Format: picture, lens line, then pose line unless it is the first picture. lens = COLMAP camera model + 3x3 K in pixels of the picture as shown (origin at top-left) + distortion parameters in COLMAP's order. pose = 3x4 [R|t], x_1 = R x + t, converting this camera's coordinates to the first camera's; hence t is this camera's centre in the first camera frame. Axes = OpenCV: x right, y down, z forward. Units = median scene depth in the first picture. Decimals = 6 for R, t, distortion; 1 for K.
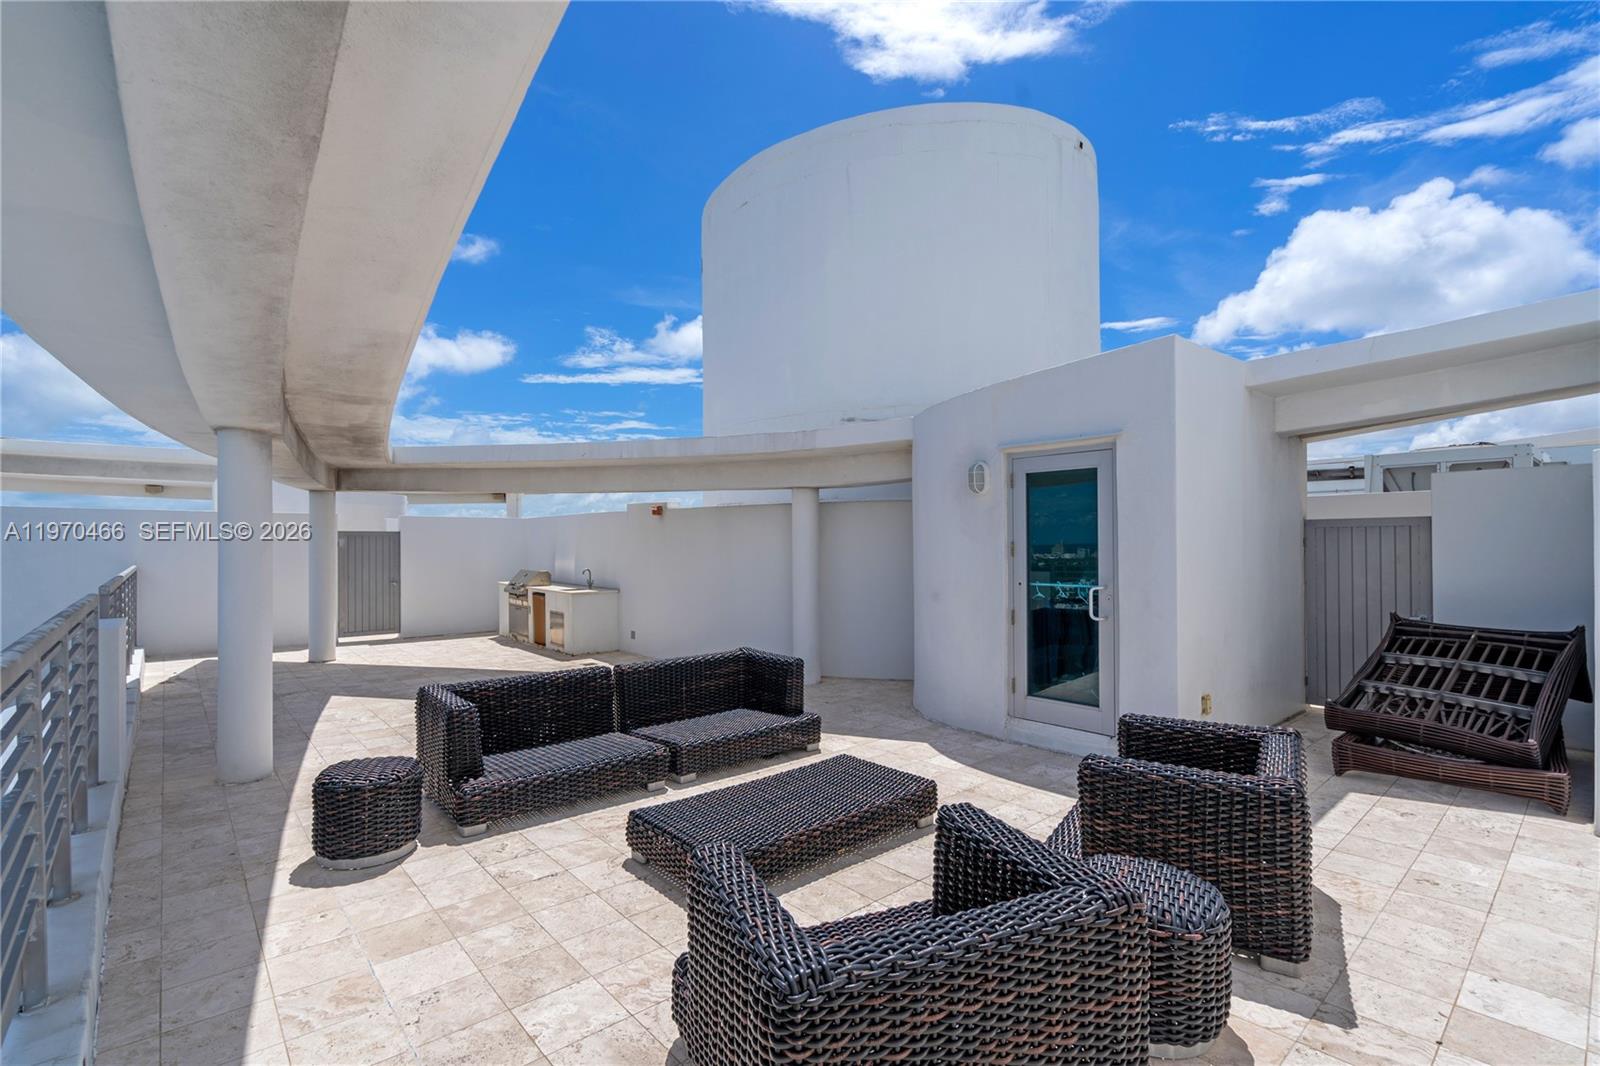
lens RADIAL K [[724.1, 0, 792.5], [0, 724.1, 549.5], [0, 0, 1]] dist [-0.000624, -0.000032]
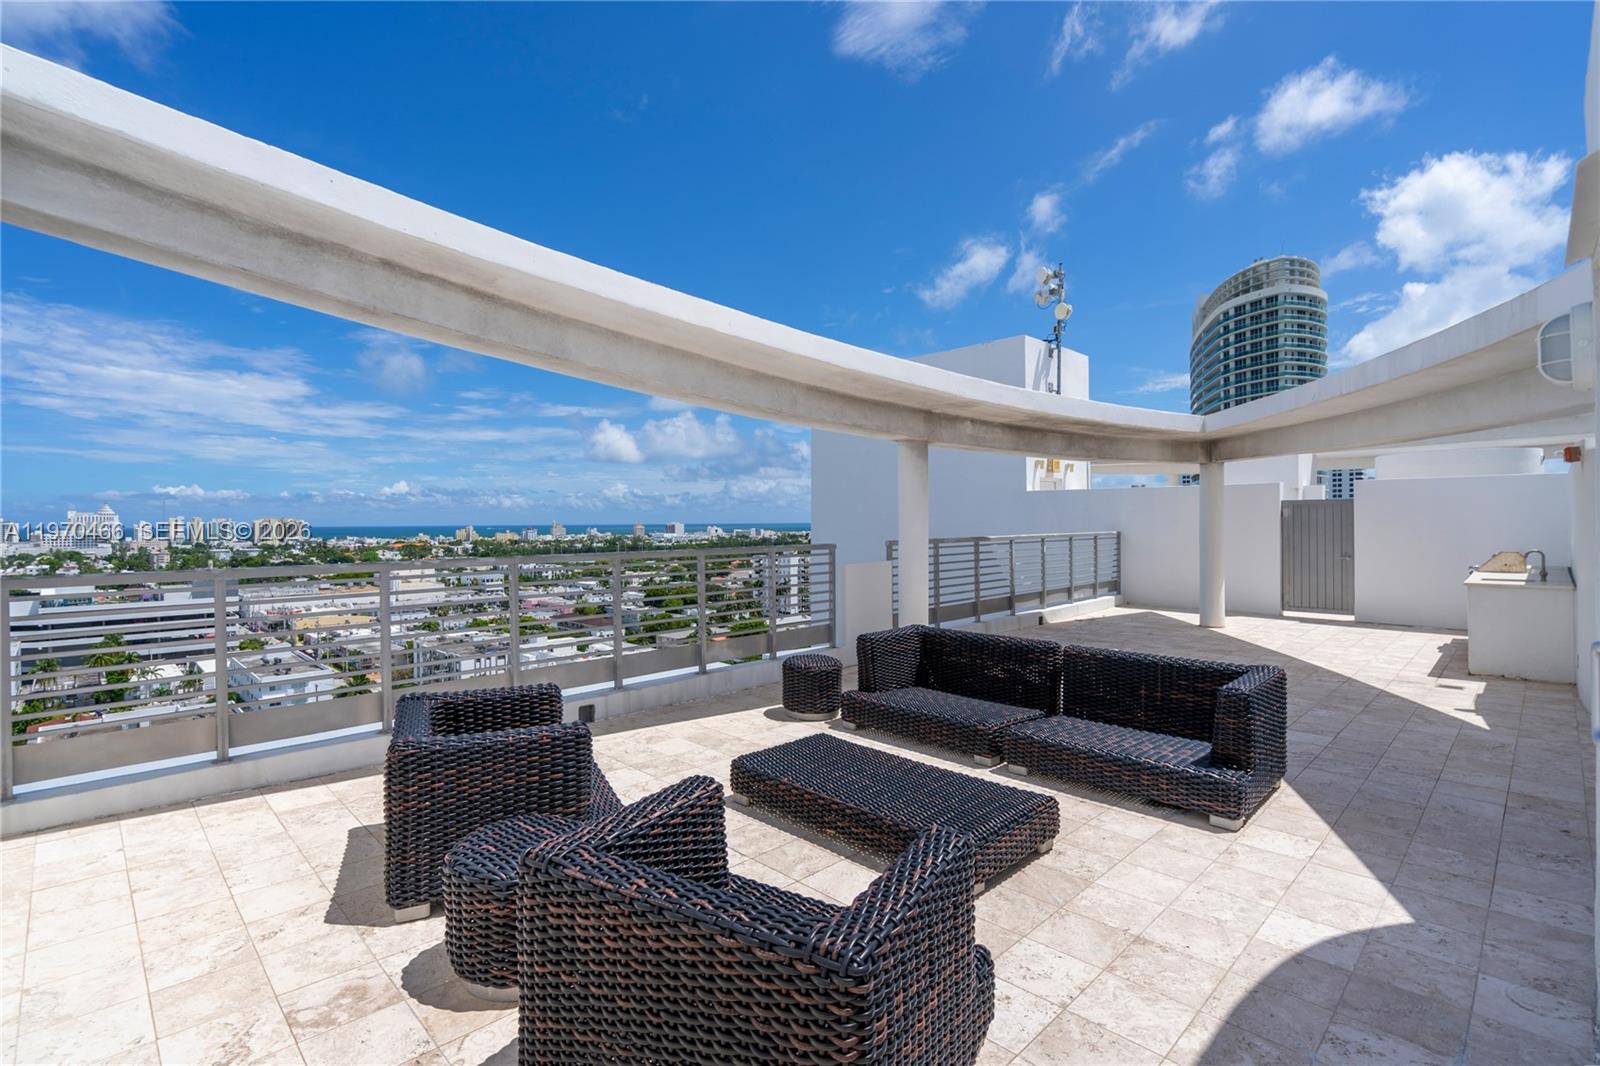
lens RADIAL K [[753.1, 0, 800.5], [0, 753.1, 486.9], [0, 0, 1]] dist [0.000056, -0.000248]
pose [[0.050180, -0.044155, -0.997764, 0.687223], [0.002229, 0.999025, -0.044099, -0.003474], [0.998738, -0.000012, 0.050230, 0.564825]]
